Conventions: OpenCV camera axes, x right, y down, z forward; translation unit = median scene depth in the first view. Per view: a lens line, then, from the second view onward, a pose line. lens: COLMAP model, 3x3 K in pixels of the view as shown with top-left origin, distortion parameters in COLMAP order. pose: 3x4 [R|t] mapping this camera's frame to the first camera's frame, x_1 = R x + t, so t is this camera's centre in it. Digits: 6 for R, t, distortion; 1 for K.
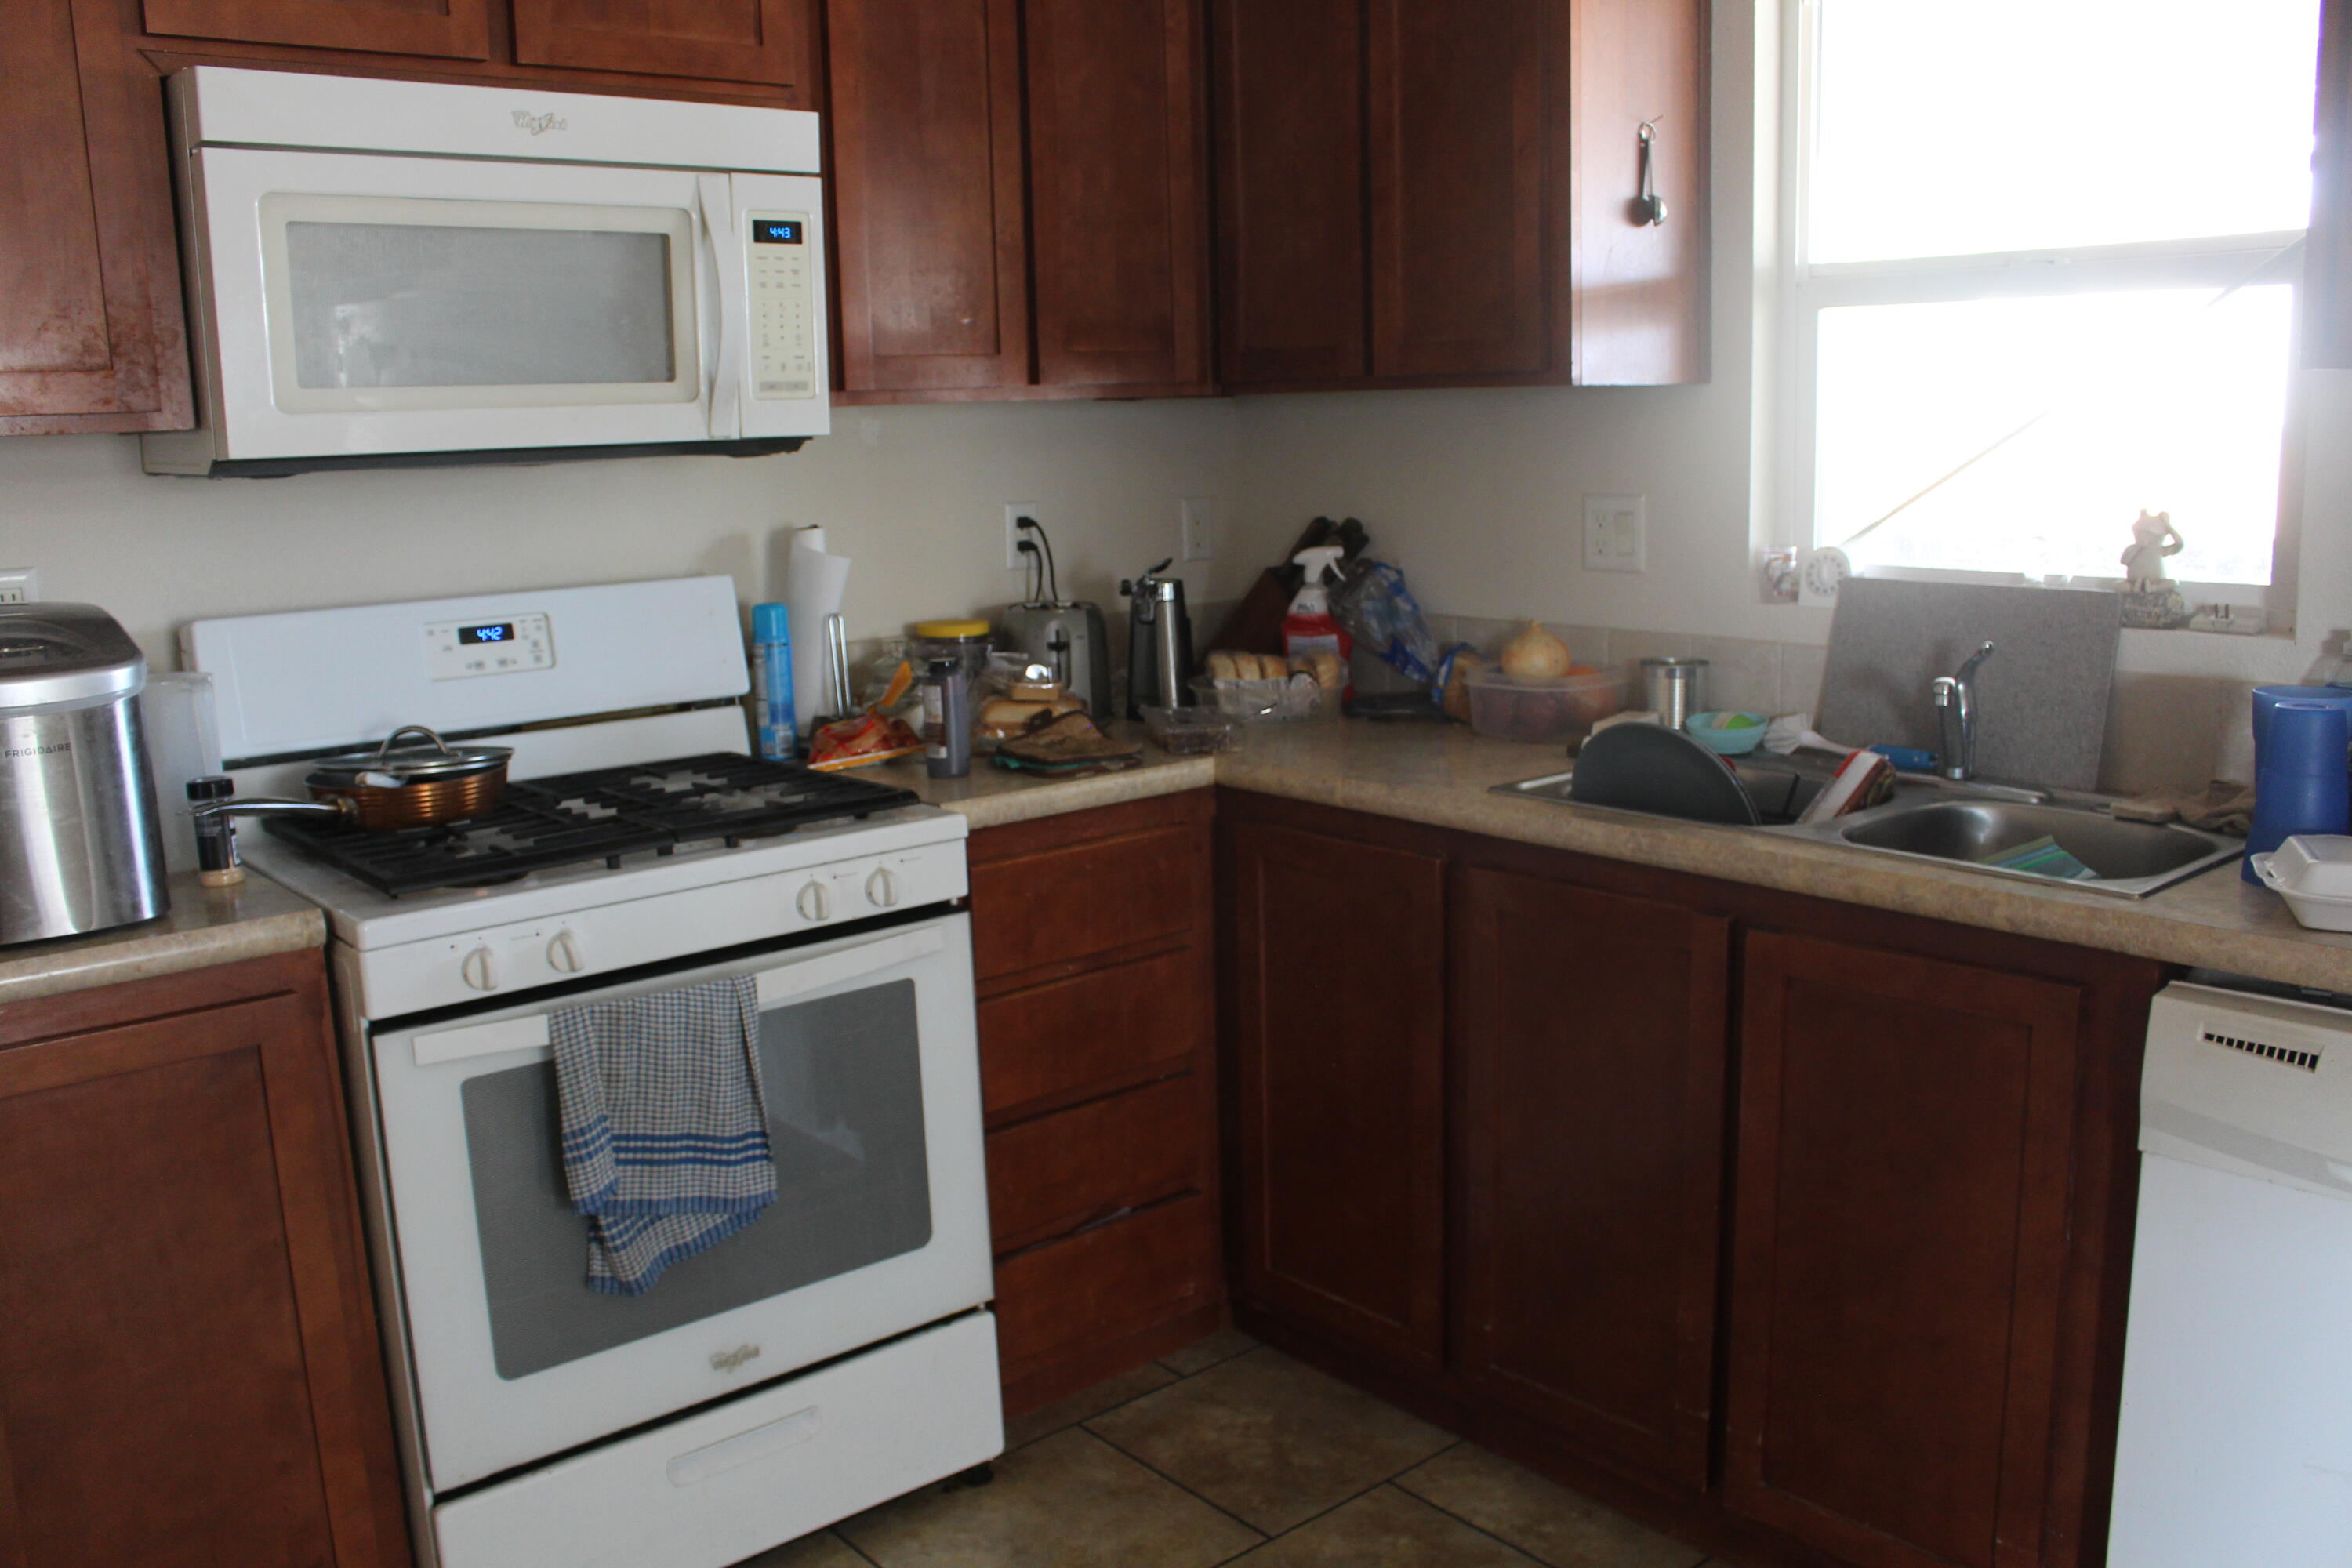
lens RADIAL K [[1945.6, 0, 1169.0], [0, 1945.6, 801.9], [0, 0, 1]] dist [-0.154791, 0.116371]
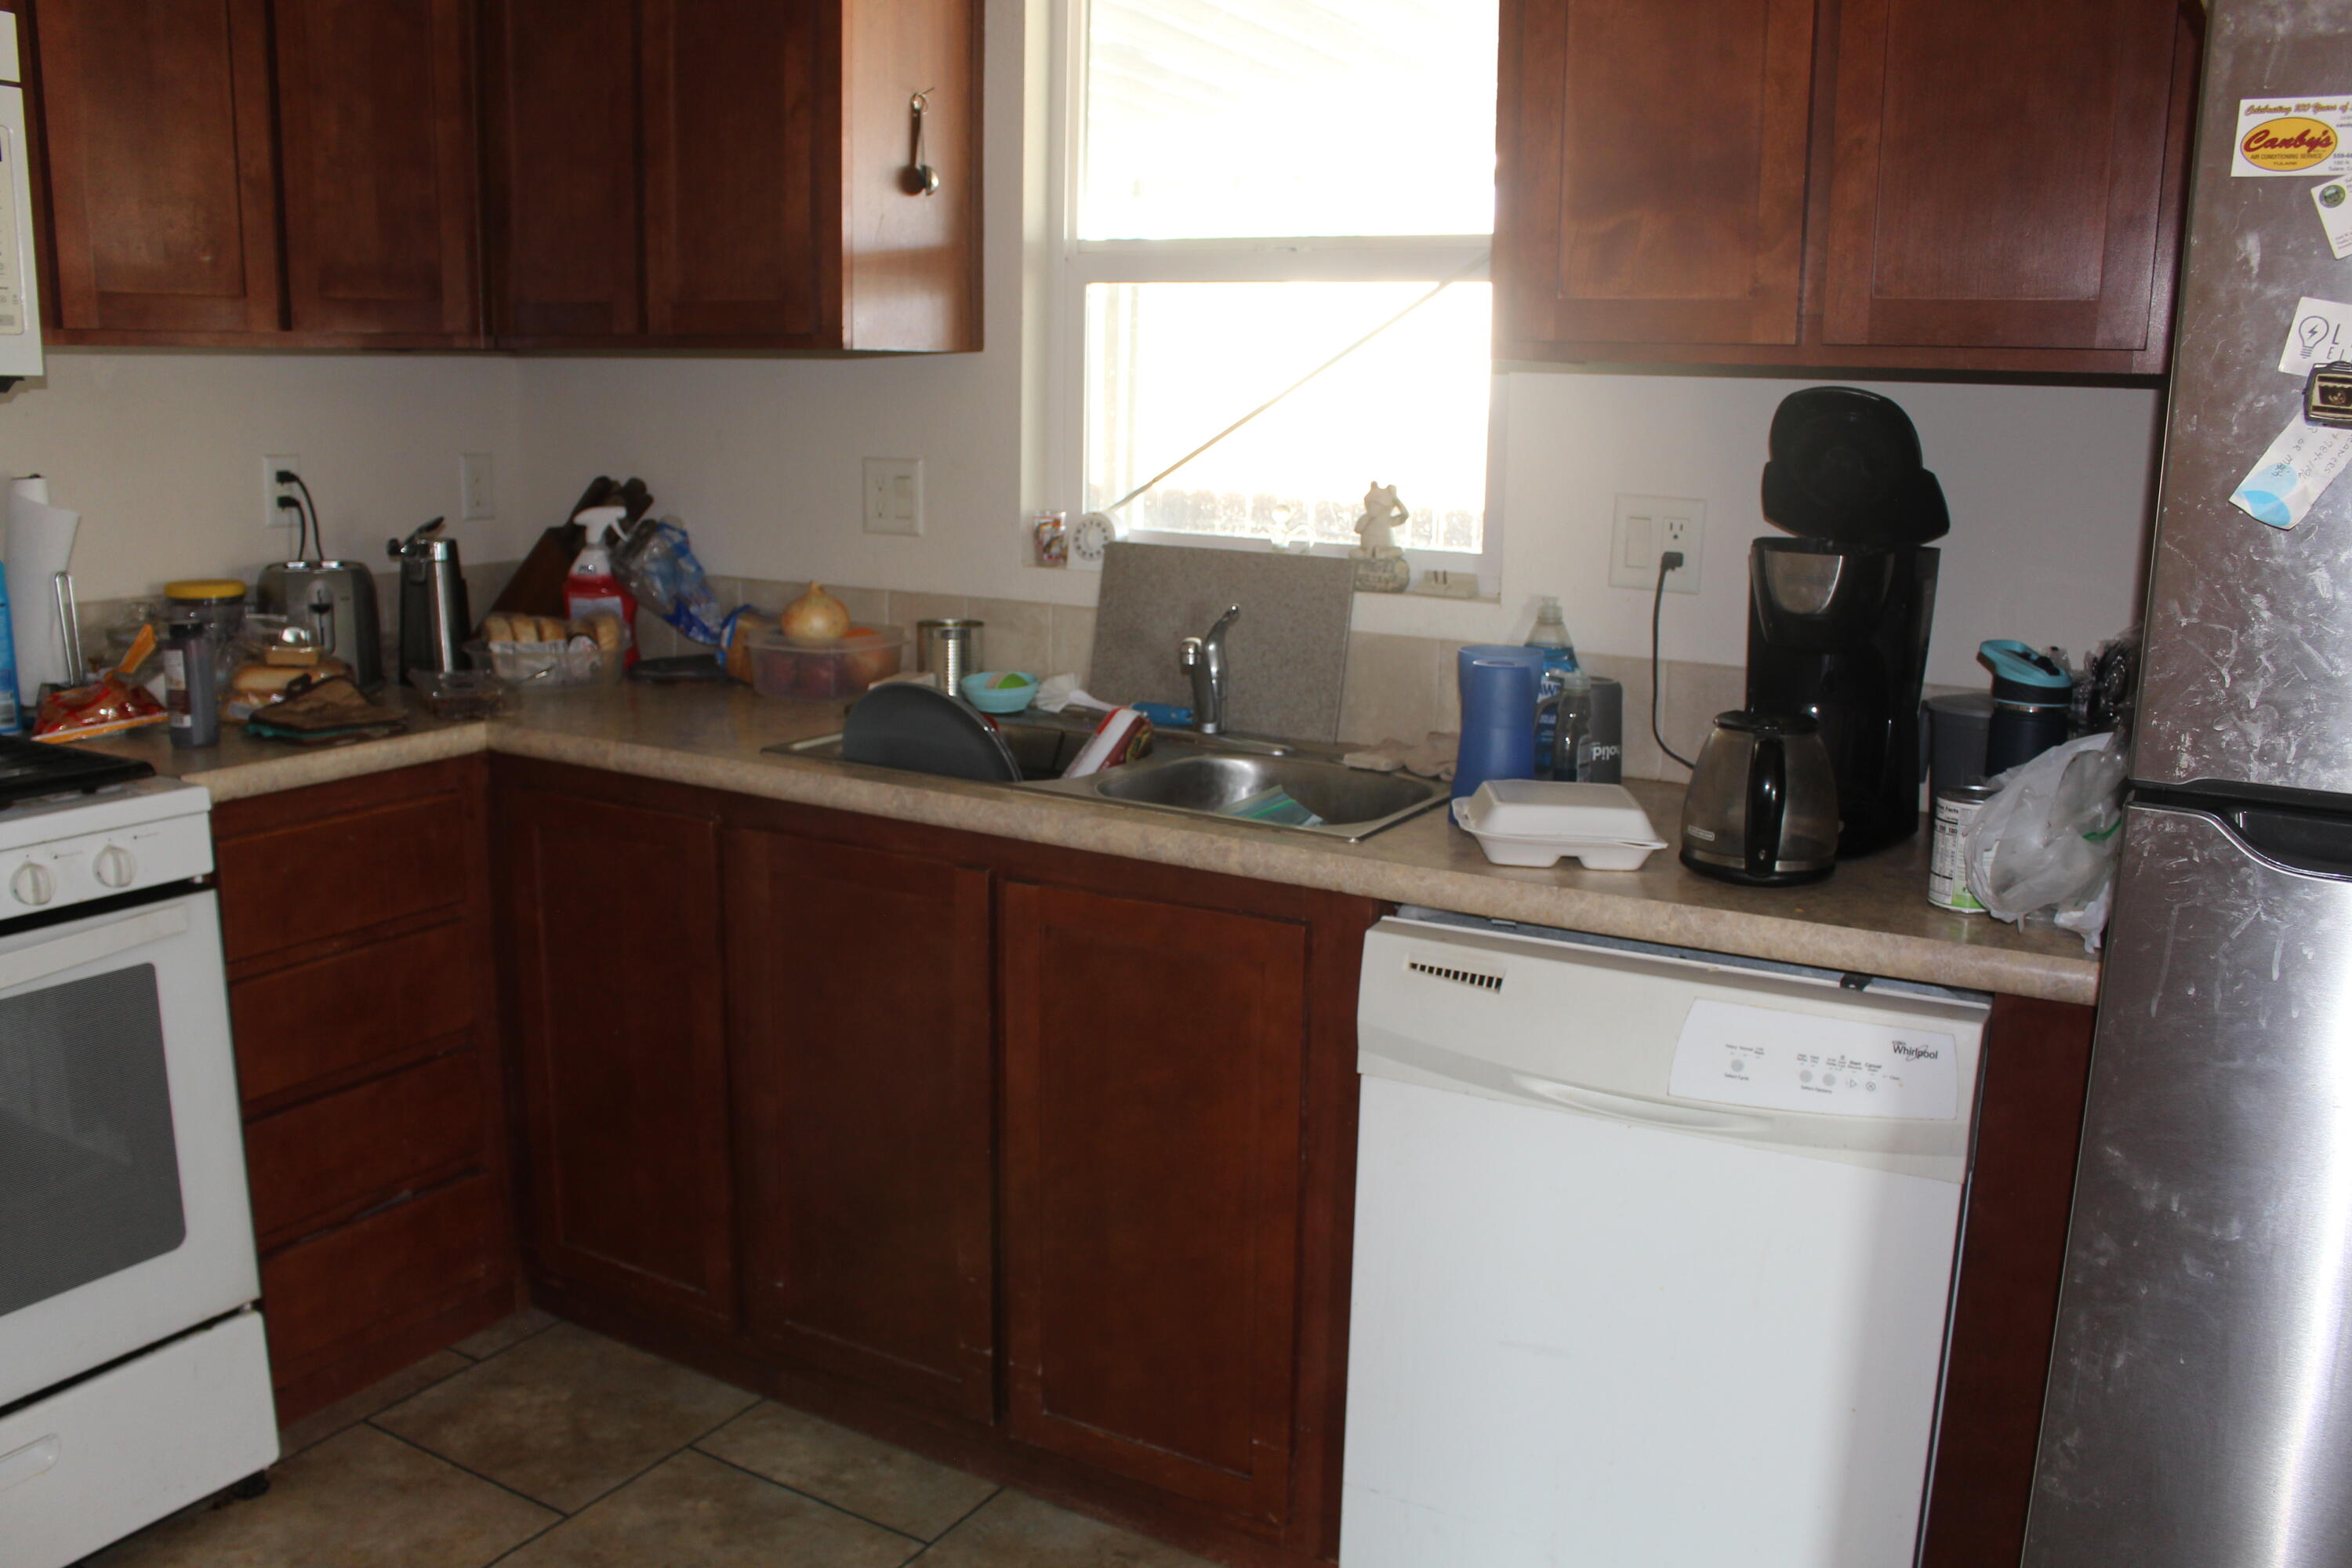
lens RADIAL K [[1945.6, 0, 1170.2], [0, 1945.6, 804.2], [0, 0, 1]] dist [-0.154791, 0.116371]
pose [[0.943795, -0.023516, 0.329693, 0.033120], [0.016847, 0.999592, 0.023072, 0.001637], [-0.330100, -0.016221, 0.943806, -0.015191]]
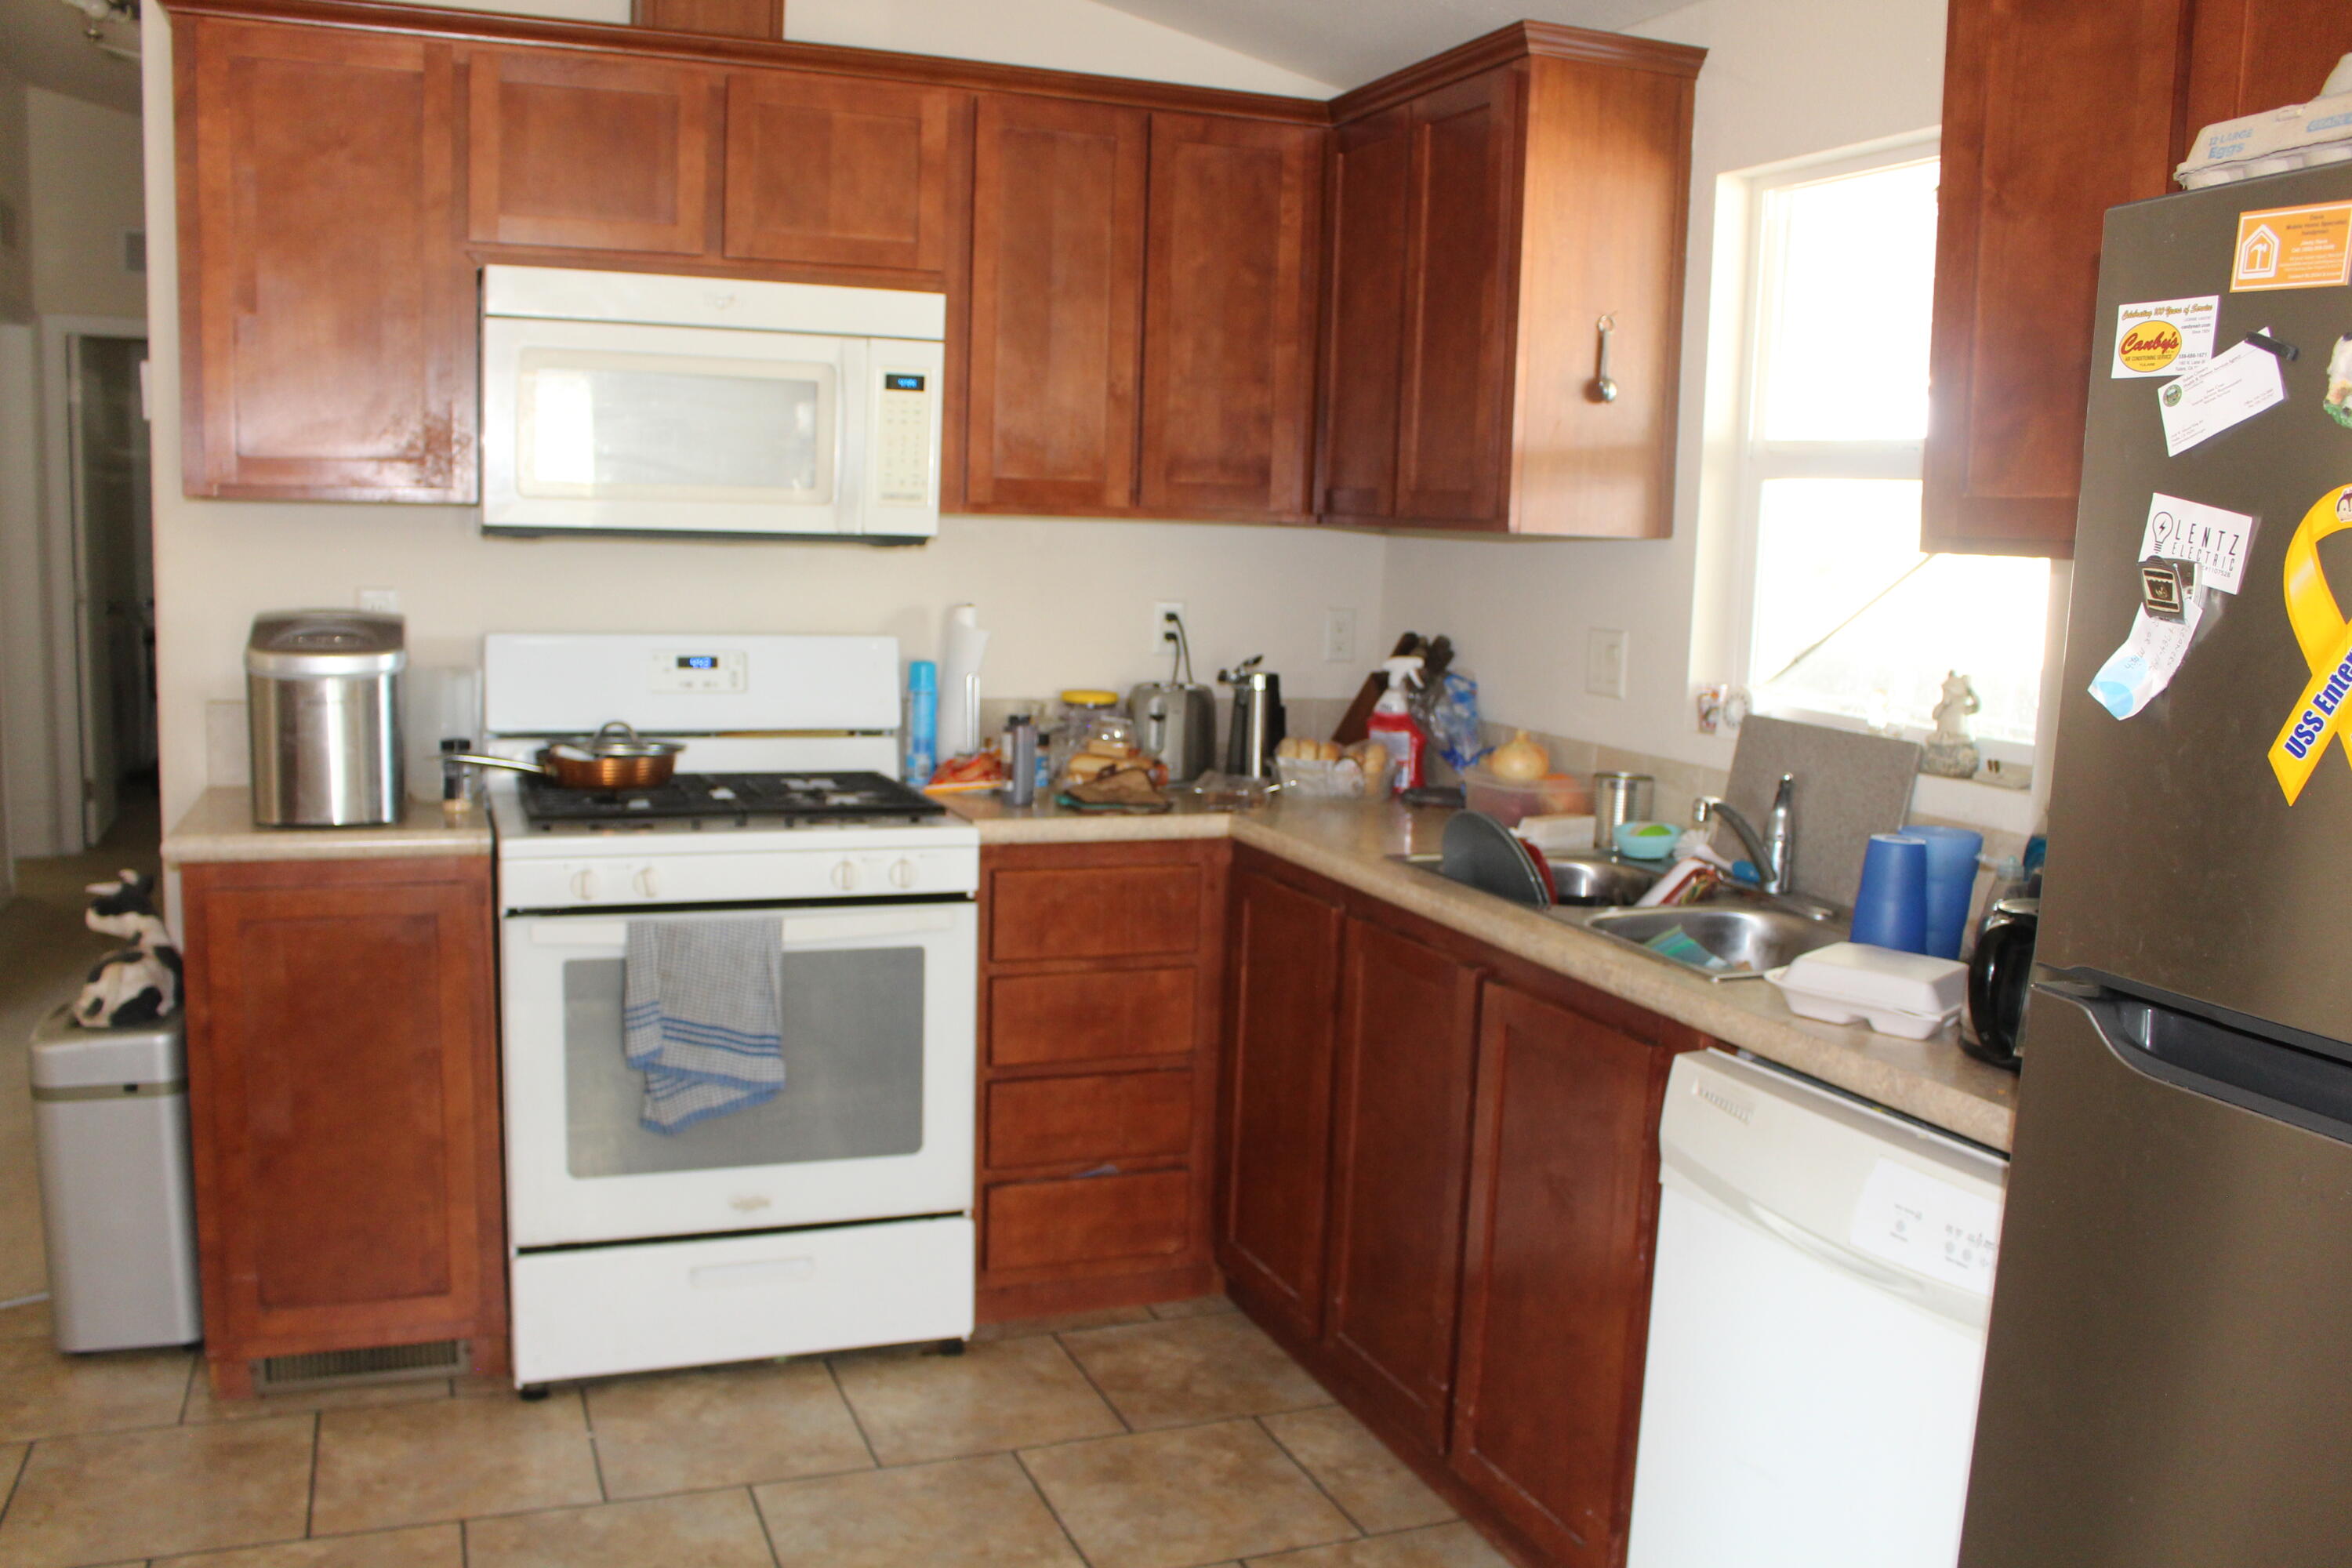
lens RADIAL K [[1945.6, 0, 1153.0], [0, 1945.6, 808.6], [0, 0, 1]] dist [-0.154791, 0.116371]
pose [[0.943288, 0.107522, -0.314080, 0.395758], [-0.122354, 0.992096, -0.027837, 0.014358], [0.308604, 0.064688, 0.948988, -0.201658]]
